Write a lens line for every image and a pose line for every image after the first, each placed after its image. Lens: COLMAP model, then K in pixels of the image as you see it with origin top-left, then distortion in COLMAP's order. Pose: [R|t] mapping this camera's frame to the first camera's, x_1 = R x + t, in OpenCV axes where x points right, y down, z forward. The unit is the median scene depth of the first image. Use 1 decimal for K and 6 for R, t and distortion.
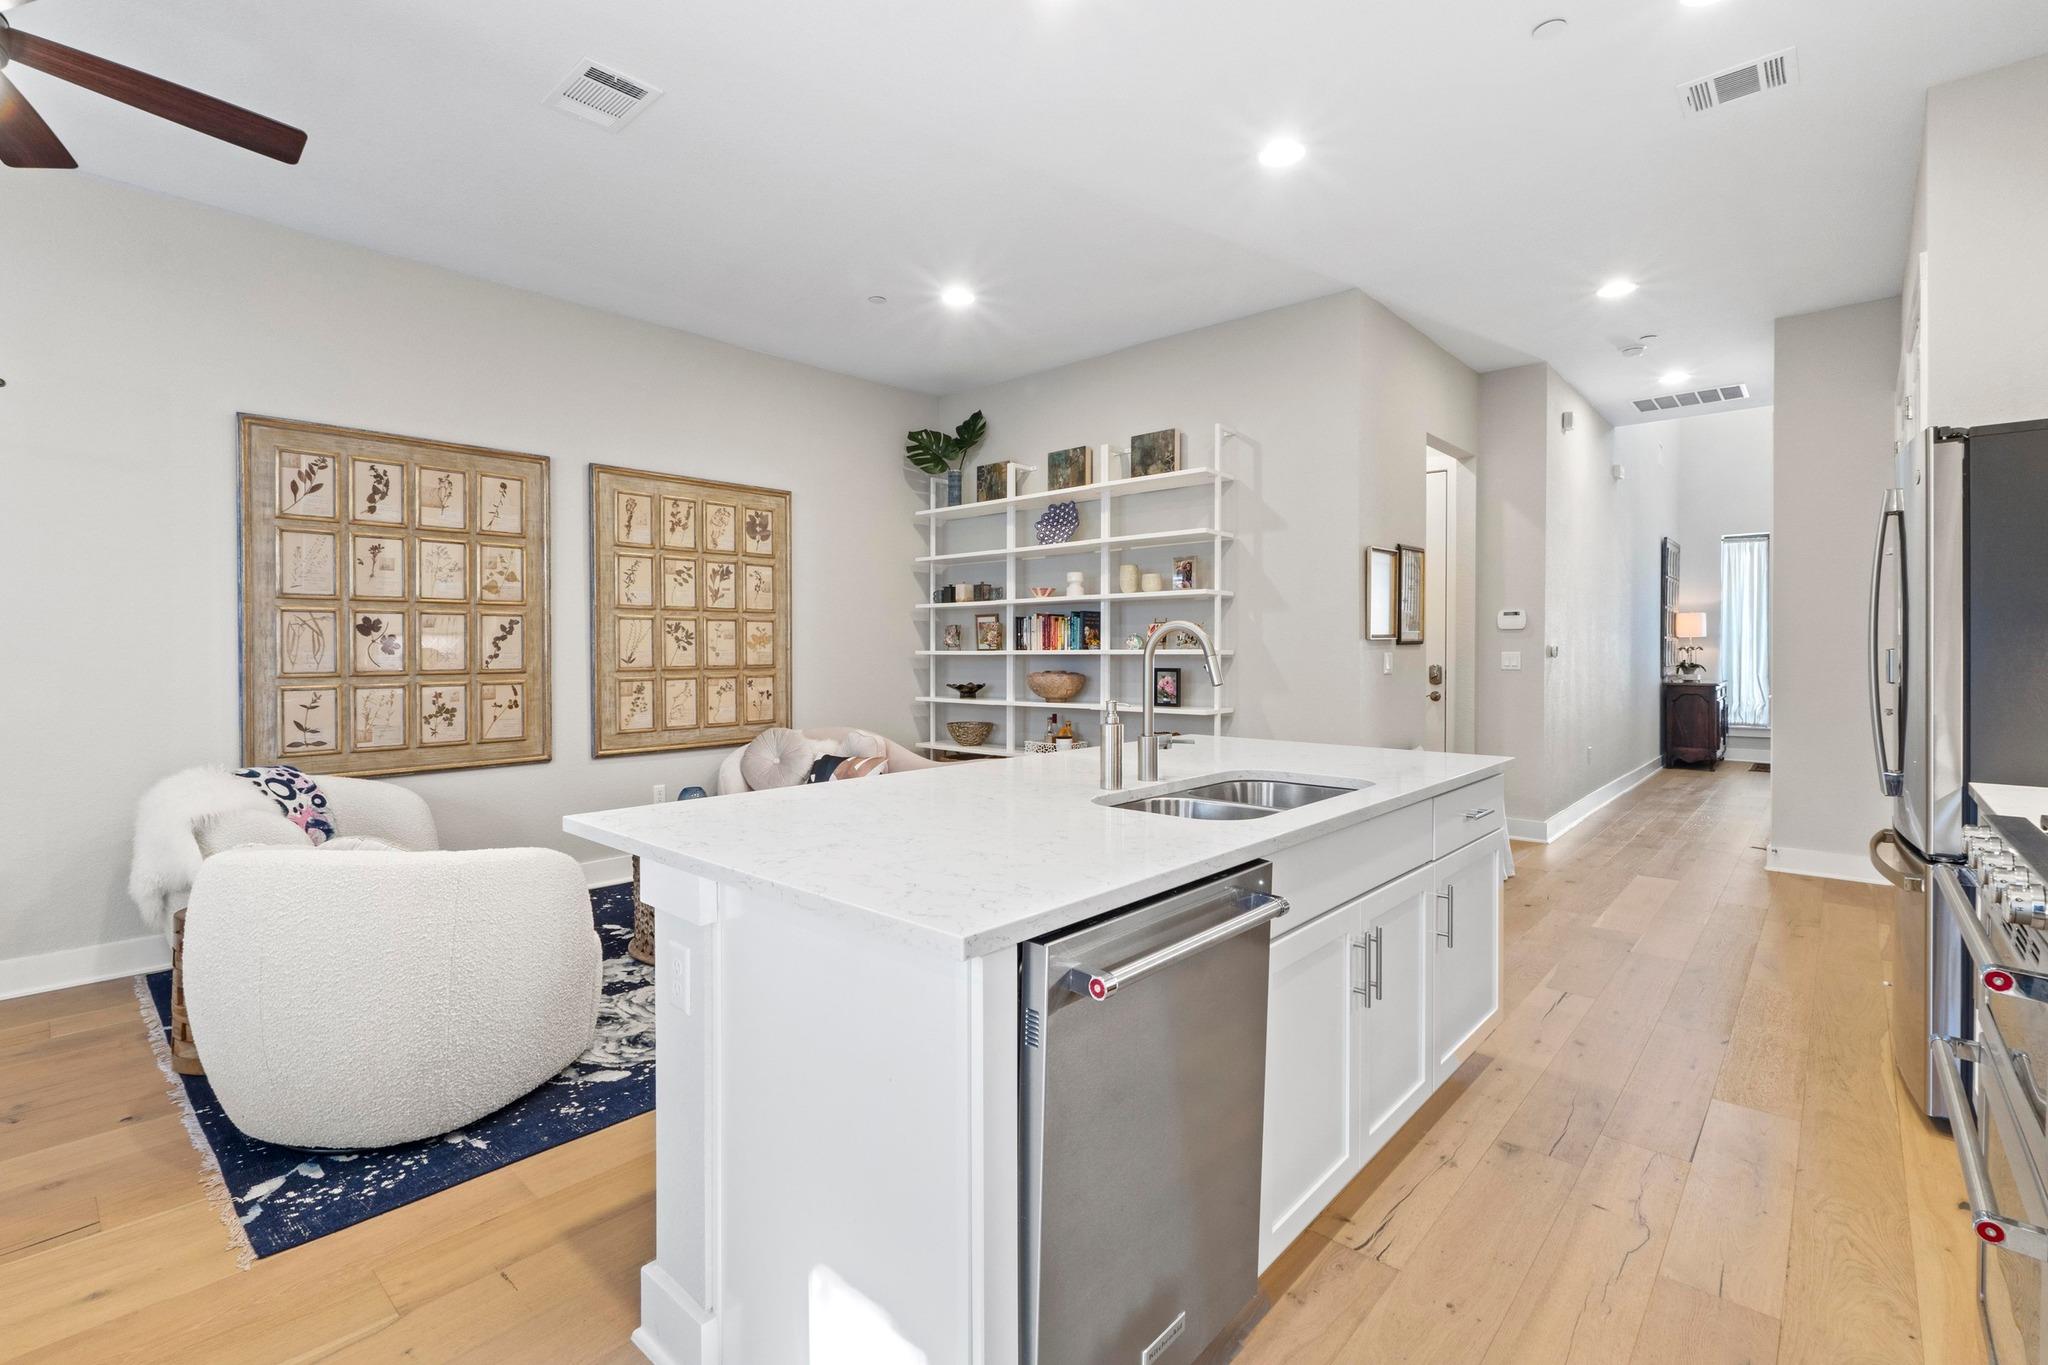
lens RADIAL K [[926.3, 0, 1012.6], [0, 926.3, 658.6], [0, 0, 1]] dist [-0.008783, 0.000690]
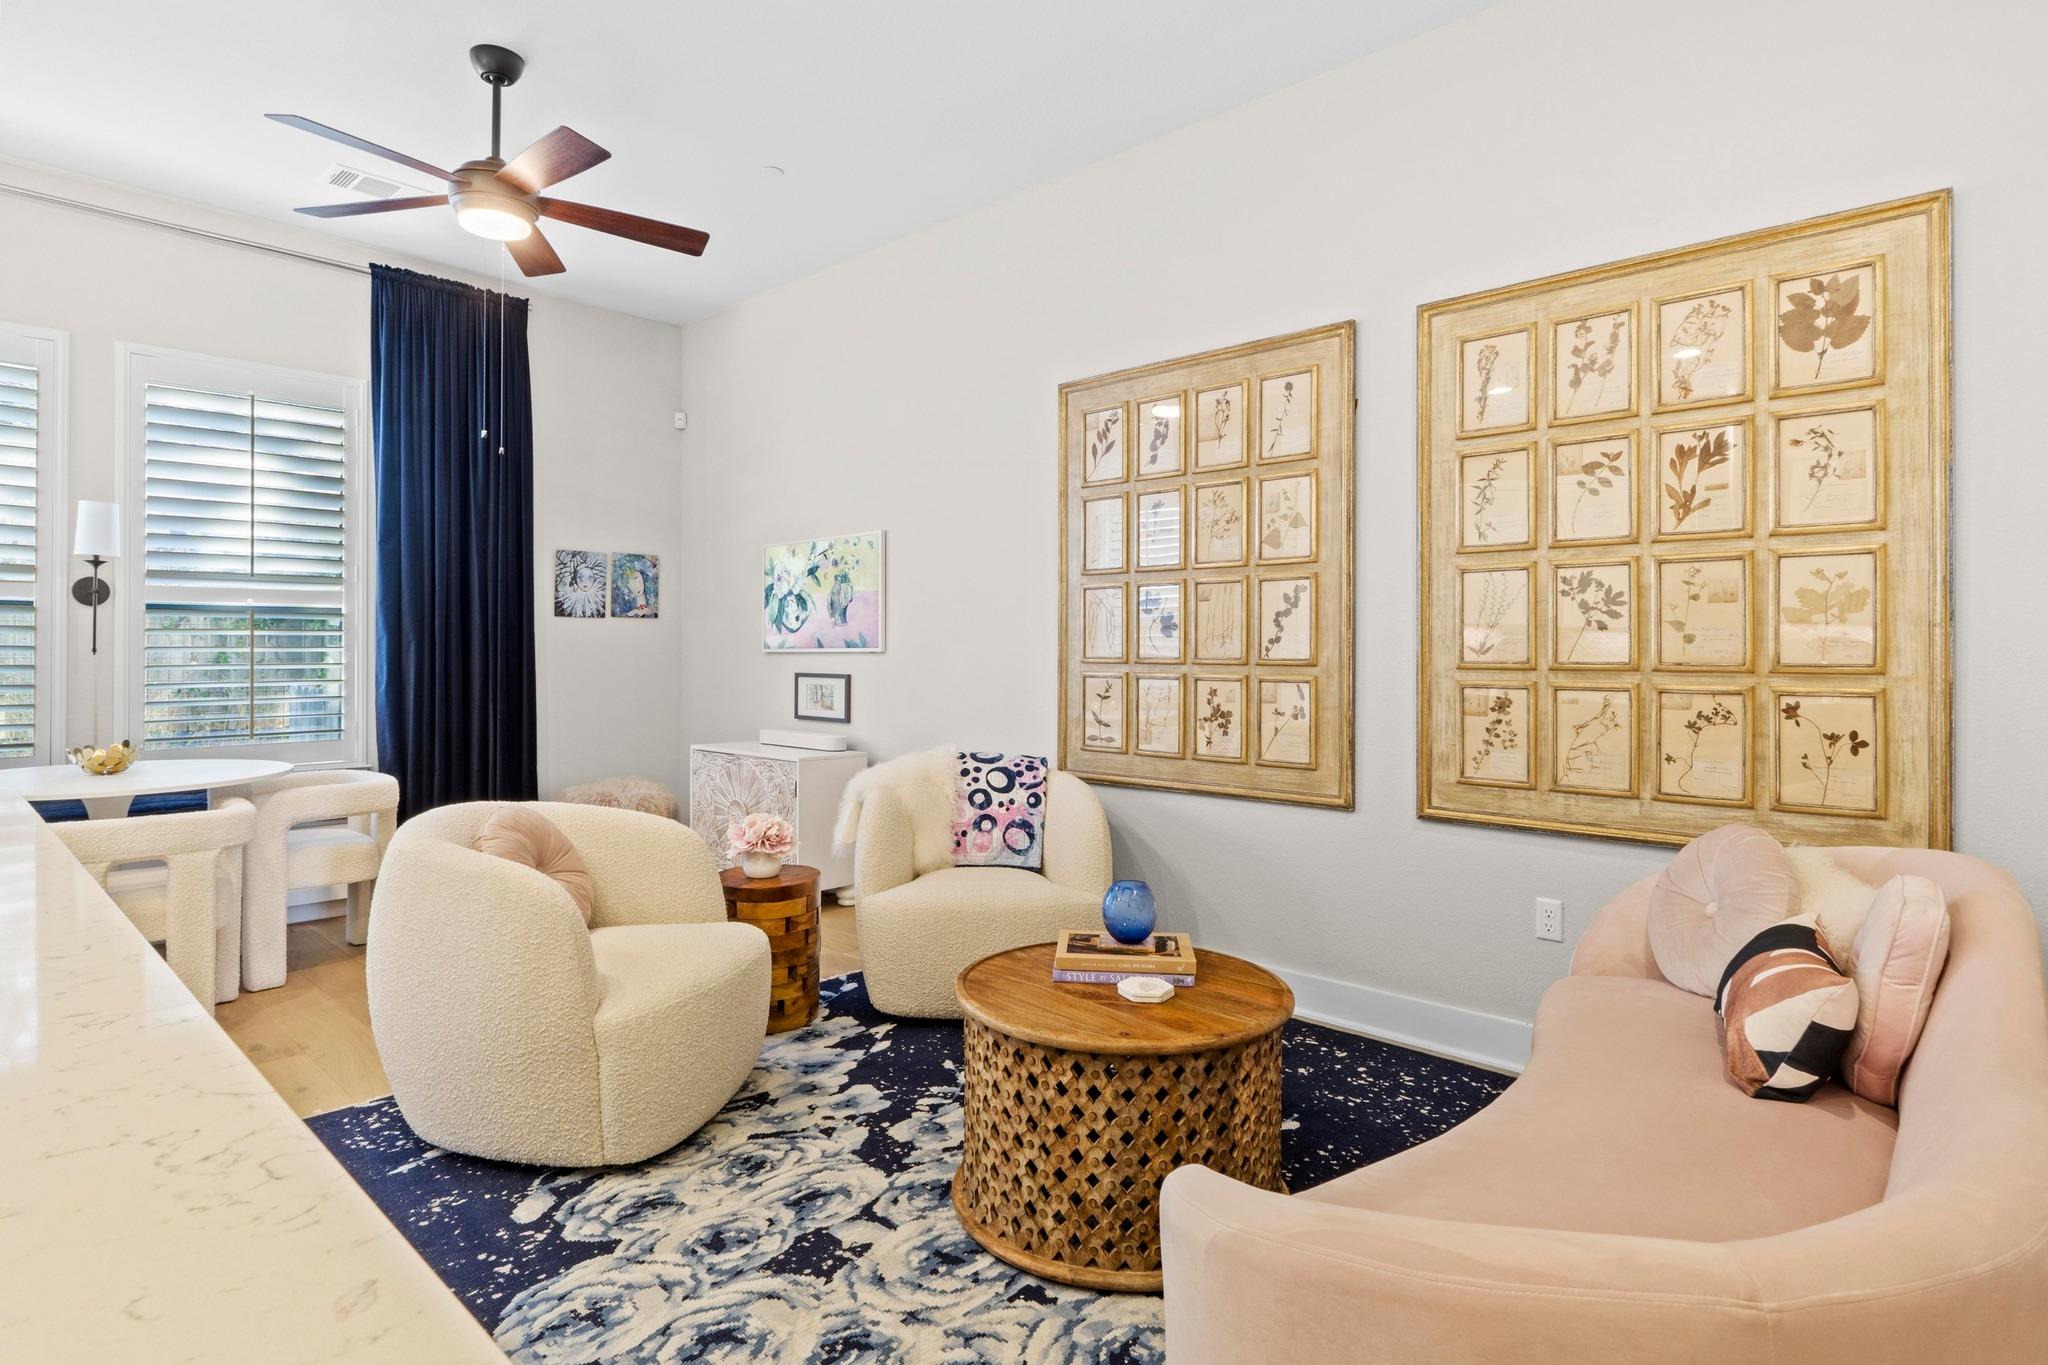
lens RADIAL K [[1067.5, 0, 1015.5], [0, 1067.5, 646.0], [0, 0, 1]] dist [-0.005591, -0.001152]
pose [[-0.014189, -0.001346, -0.999898, 0.191811], [-0.015362, 0.999881, -0.001128, 0.004818], [0.999781, 0.015345, -0.014208, 0.685733]]
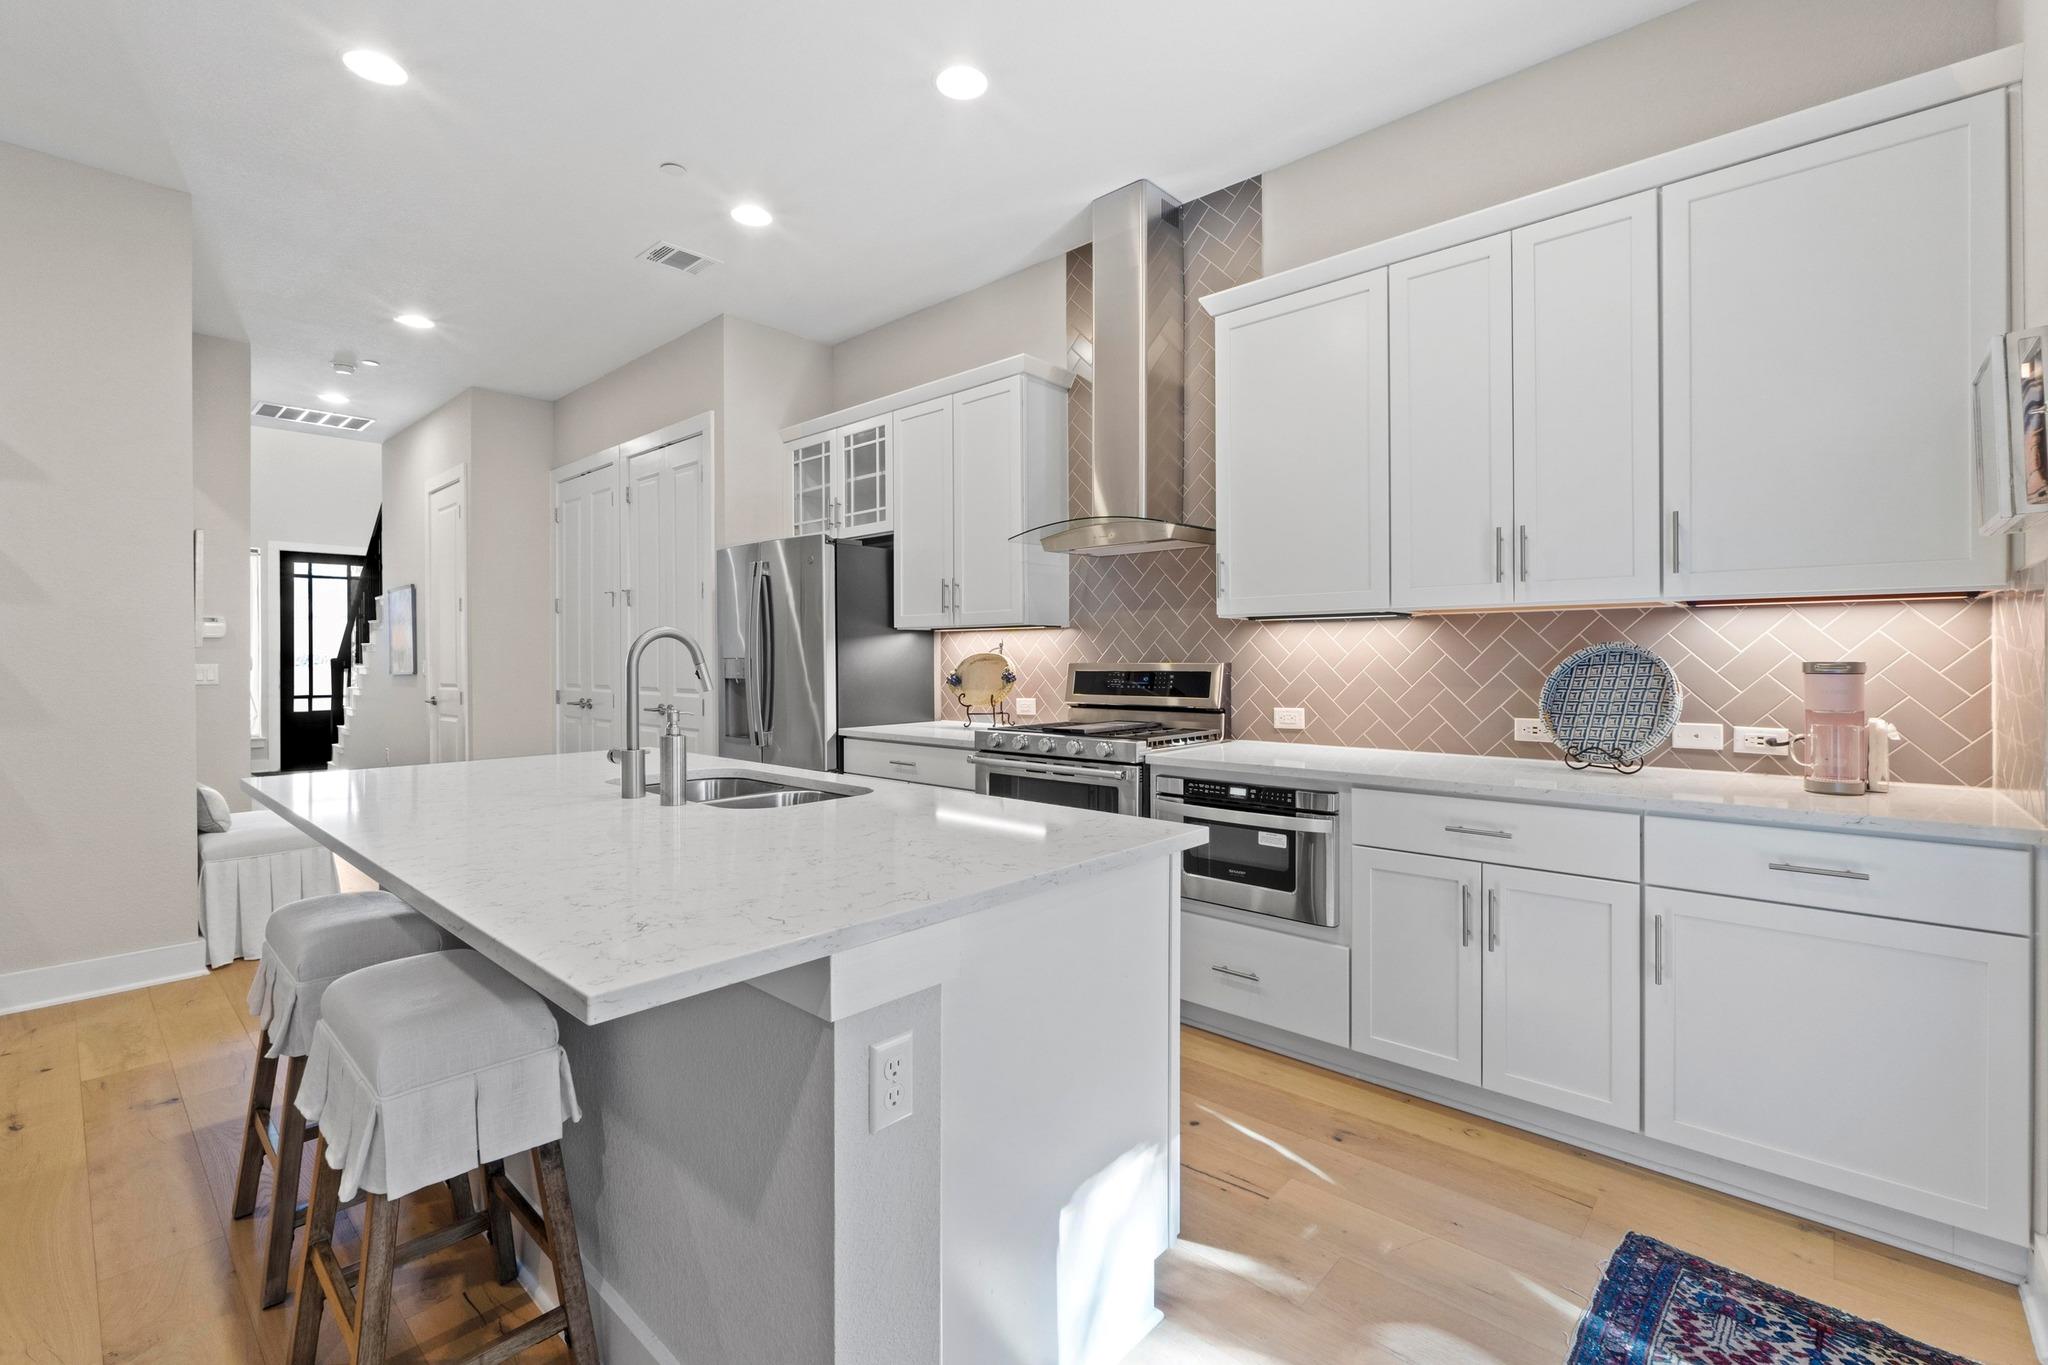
lens RADIAL K [[887.3, 0, 1024.0], [0, 887.3, 682.5], [0, 0, 1]] dist [-0.000824, -0.000083]
pose [[-0.004337, -0.024807, 0.999683, -0.319509], [0.015936, 0.999564, 0.024874, 0.000890], [-0.999864, 0.016038, -0.003940, 0.262139]]
